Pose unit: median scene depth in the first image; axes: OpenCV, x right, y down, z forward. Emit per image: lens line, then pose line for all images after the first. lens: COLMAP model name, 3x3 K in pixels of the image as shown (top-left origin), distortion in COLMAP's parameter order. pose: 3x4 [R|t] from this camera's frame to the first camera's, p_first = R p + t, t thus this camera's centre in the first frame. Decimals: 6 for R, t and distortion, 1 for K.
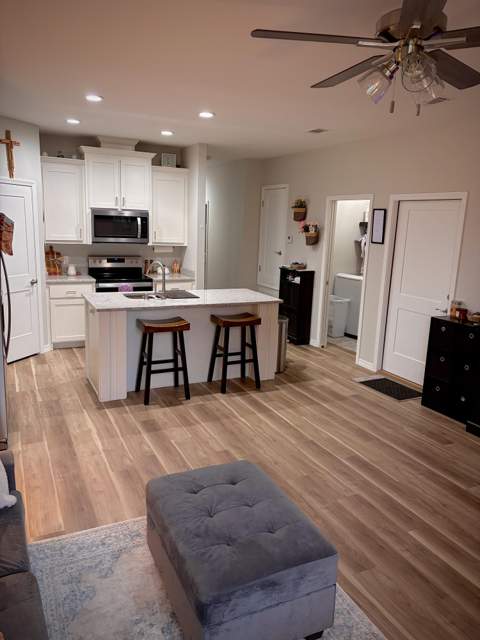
lens RADIAL K [[482.2, 0, 237.3], [0, 482.2, 314.9], [0, 0, 1]] dist [0.063051, -0.060756]
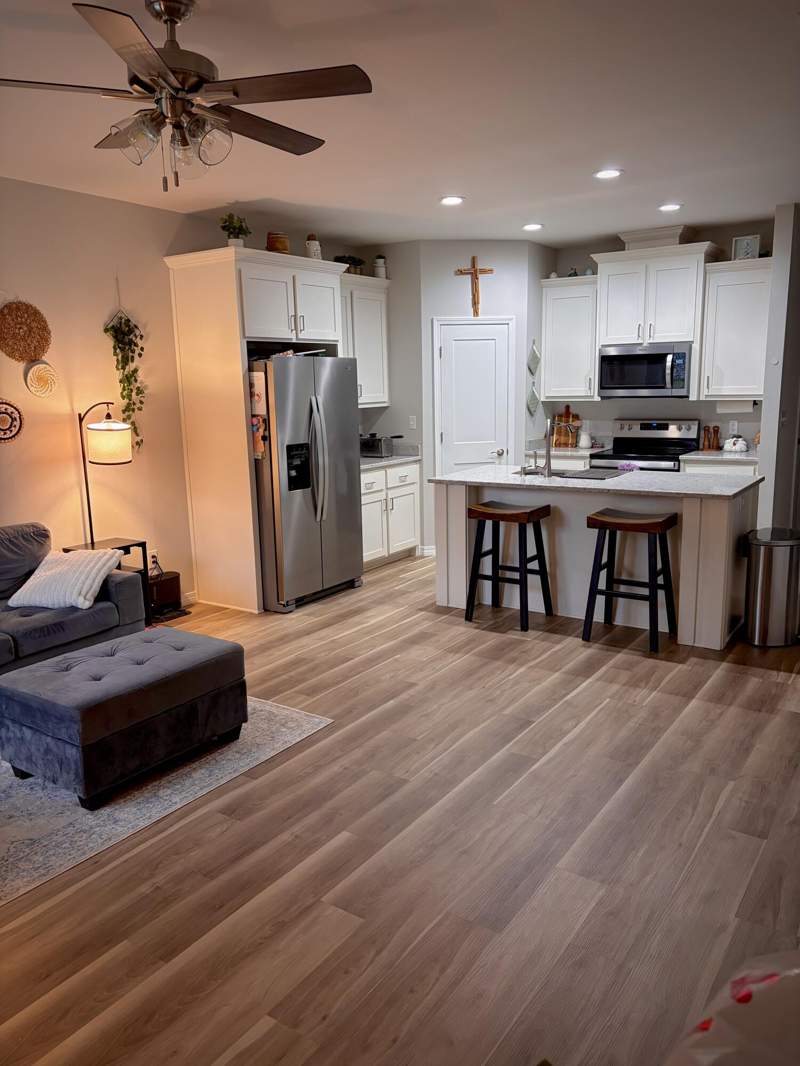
lens RADIAL K [[803.2, 0, 400.5], [0, 803.2, 530.6], [0, 0, 1]] dist [0.063051, -0.060756]
pose [[0.496566, 0.113964, -0.860485, 0.665740], [-0.126486, 0.990262, 0.058160, 0.000362], [0.858734, 0.079959, 0.506145, 0.279775]]
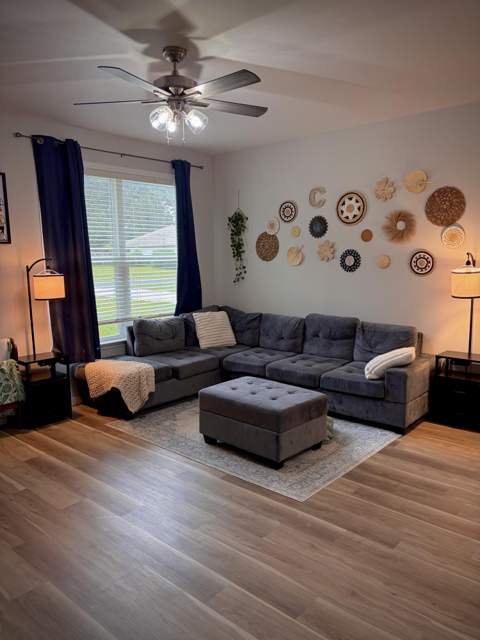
lens RADIAL K [[482.2, 0, 239.6], [0, 482.2, 317.7], [0, 0, 1]] dist [0.063051, -0.060756]
pose [[-0.919789, 0.028987, -0.391342, 0.304621], [-0.091586, 0.953869, 0.285913, -0.138544], [0.381577, 0.298821, -0.874703, 1.019363]]
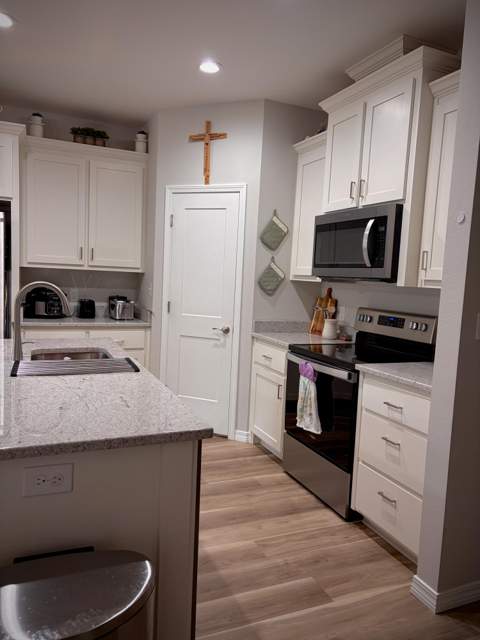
lens RADIAL K [[482.2, 0, 234.0], [0, 482.2, 319.7], [0, 0, 1]] dist [0.063051, -0.060756]
pose [[-0.050809, 0.054823, -0.997203, 0.293655], [-0.237085, 0.969287, 0.065368, -0.146147], [0.970159, 0.239743, -0.036251, 1.172442]]
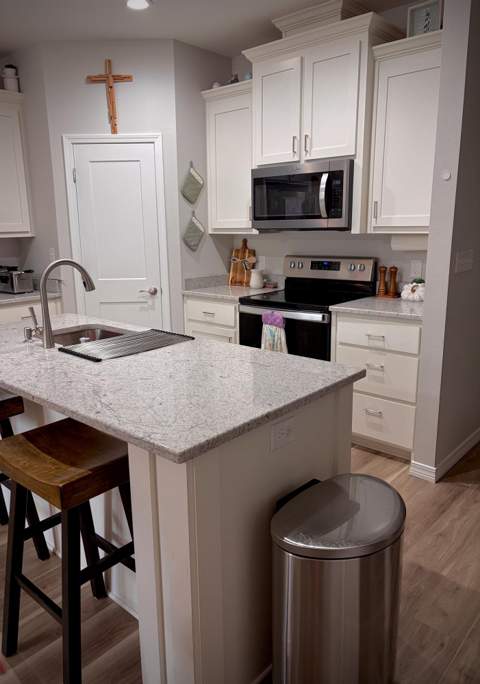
lens RADIAL K [[518.7, 0, 219.3], [0, 518.7, 338.7], [0, 0, 1]] dist [0.044204, -0.034876]
pose [[0.356322, 0.161007, -0.920386, 0.313015], [-0.145479, 0.982588, 0.115567, -0.112159], [0.922968, 0.092718, 0.373541, 0.936136]]
